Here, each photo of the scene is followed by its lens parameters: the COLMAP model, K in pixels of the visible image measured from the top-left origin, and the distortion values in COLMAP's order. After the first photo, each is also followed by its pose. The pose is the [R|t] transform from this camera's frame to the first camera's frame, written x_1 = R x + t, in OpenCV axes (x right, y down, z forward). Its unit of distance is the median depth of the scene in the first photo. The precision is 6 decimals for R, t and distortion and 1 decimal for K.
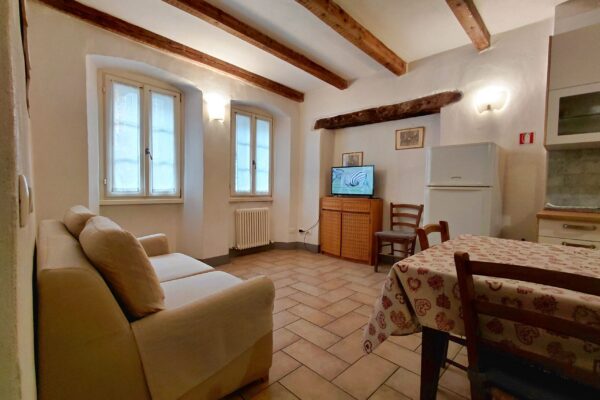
lens RADIAL K [[276.2, 0, 285.5], [0, 276.2, 197.9], [0, 0, 1]] dist [-0.002833, 0.000060]
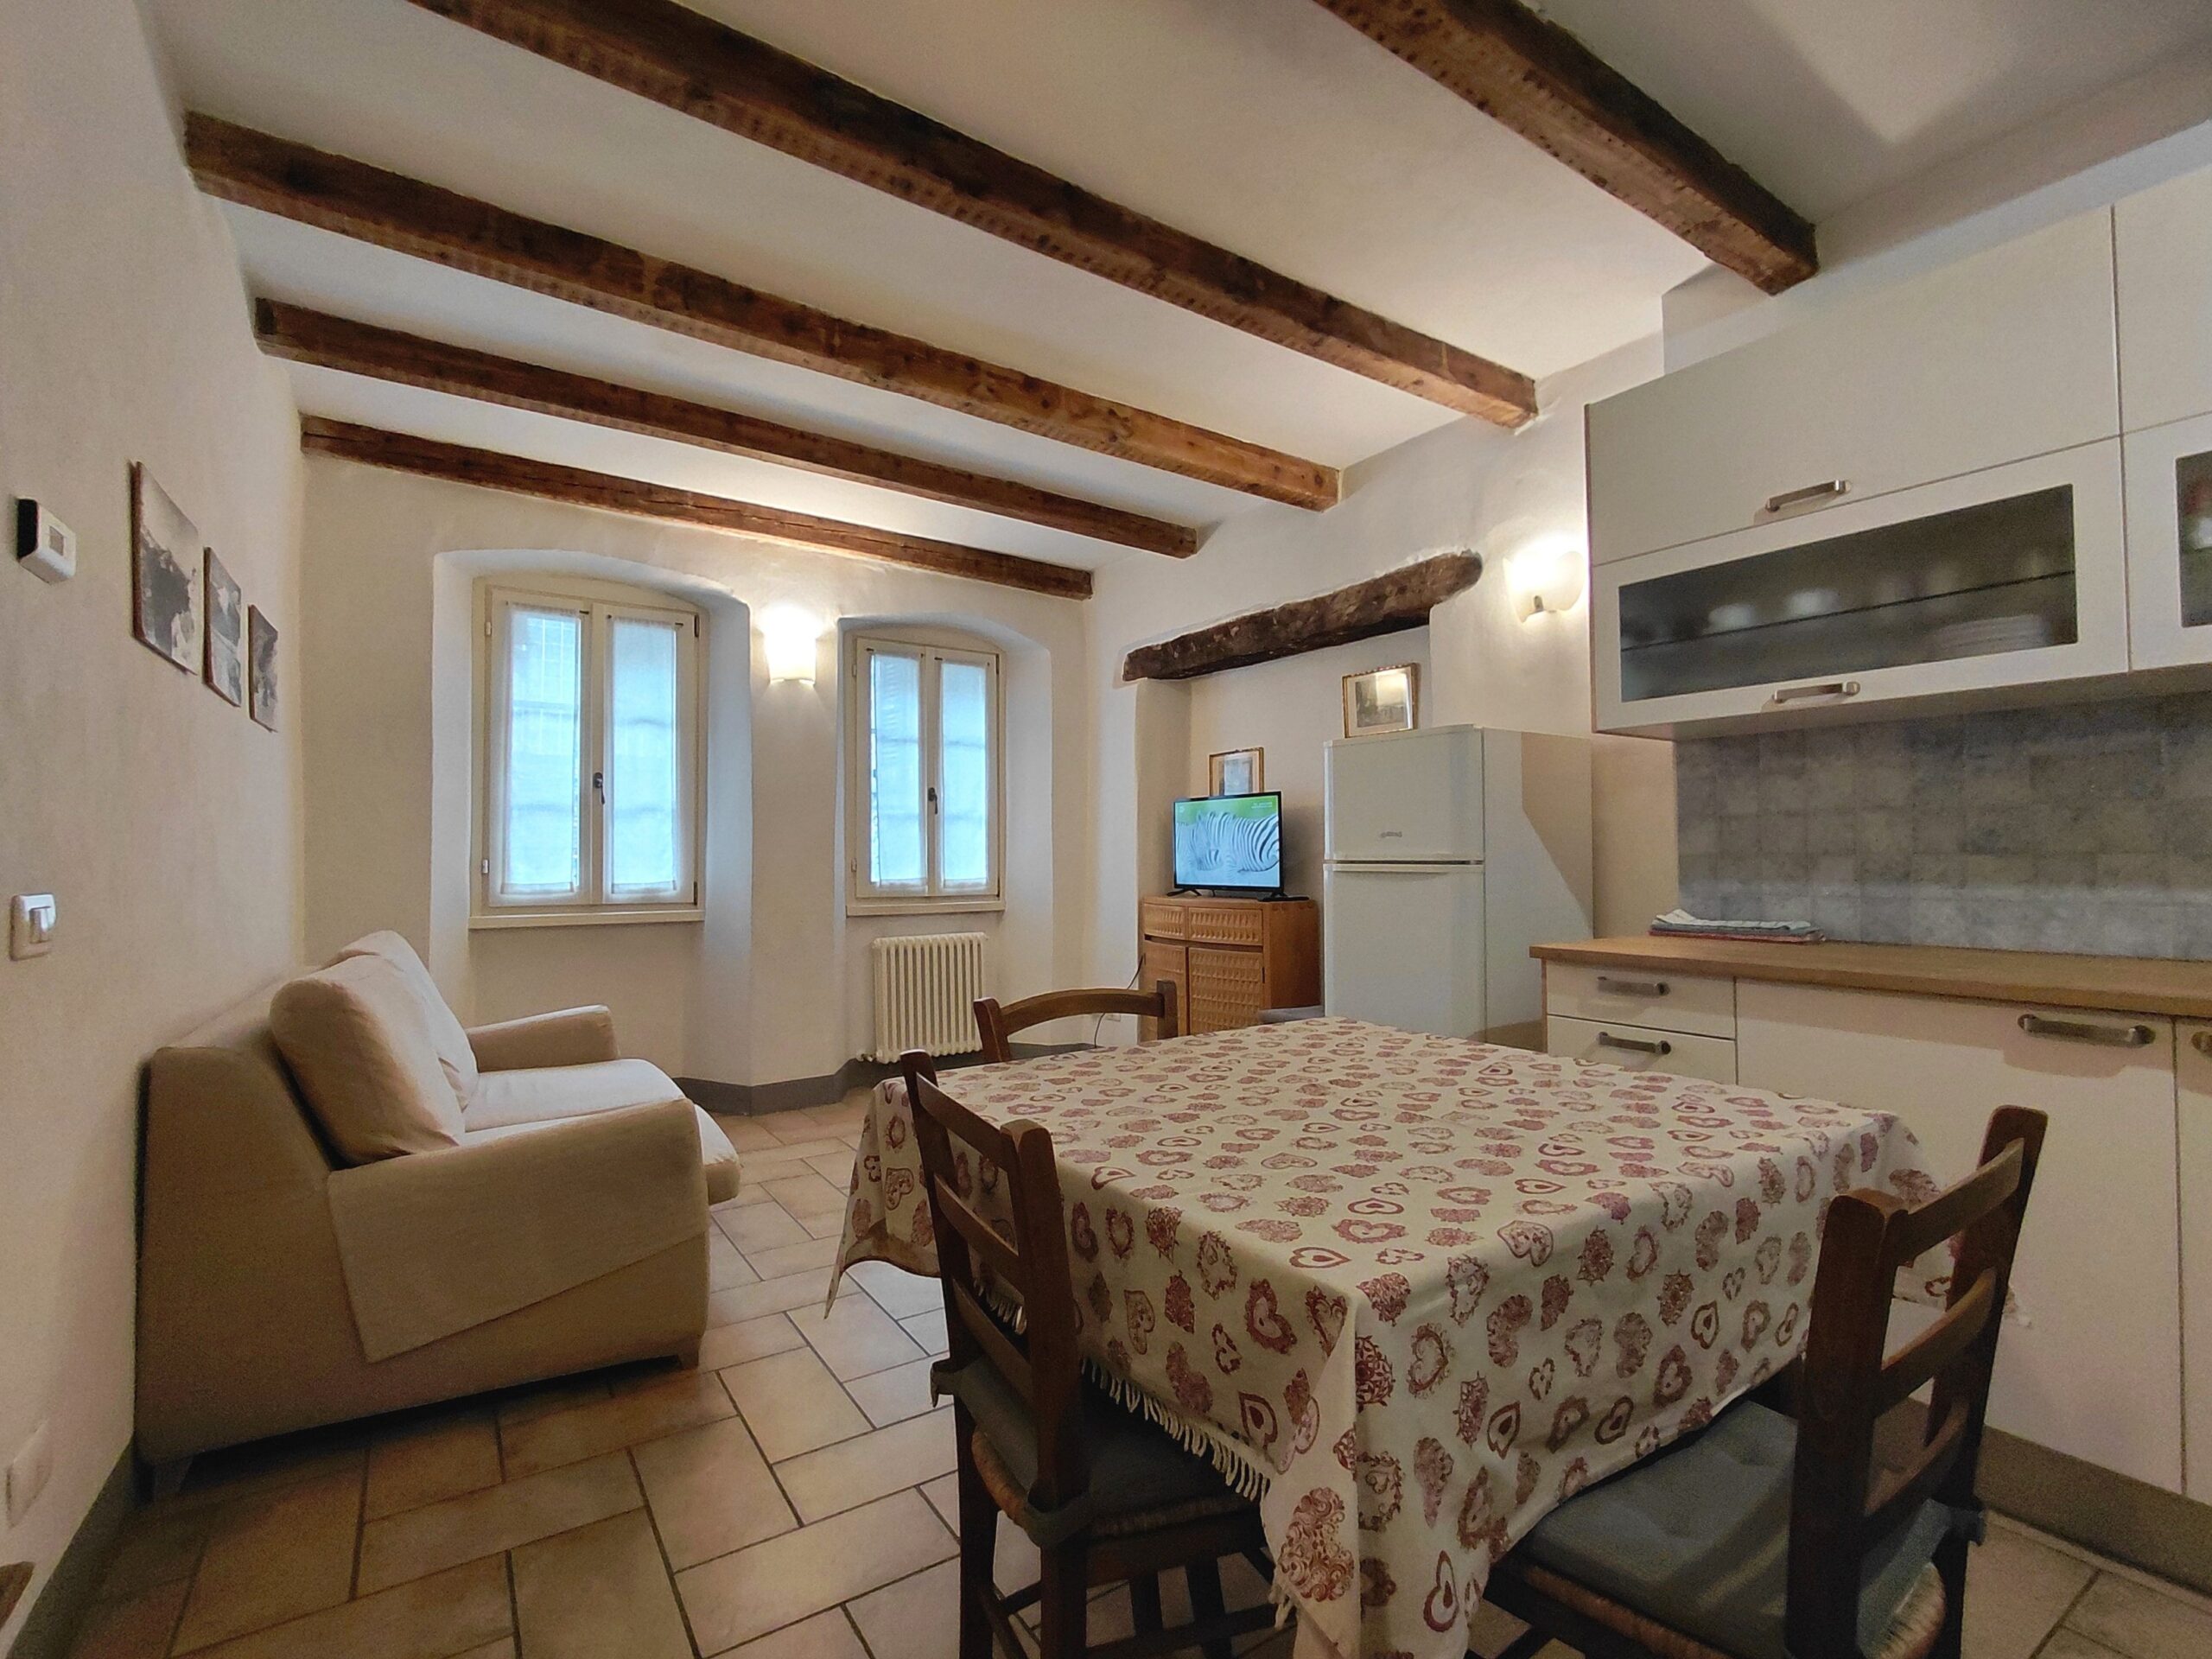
lens RADIAL K [[1011.1, 0, 1049.7], [0, 1011.1, 815.2], [0, 0, 1]] dist [-0.000137, -0.000008]
pose [[0.977716, -0.030970, -0.207633, 0.339667], [0.013878, 0.996430, -0.083276, -0.002674], [0.209471, 0.078539, 0.974656, -0.167795]]
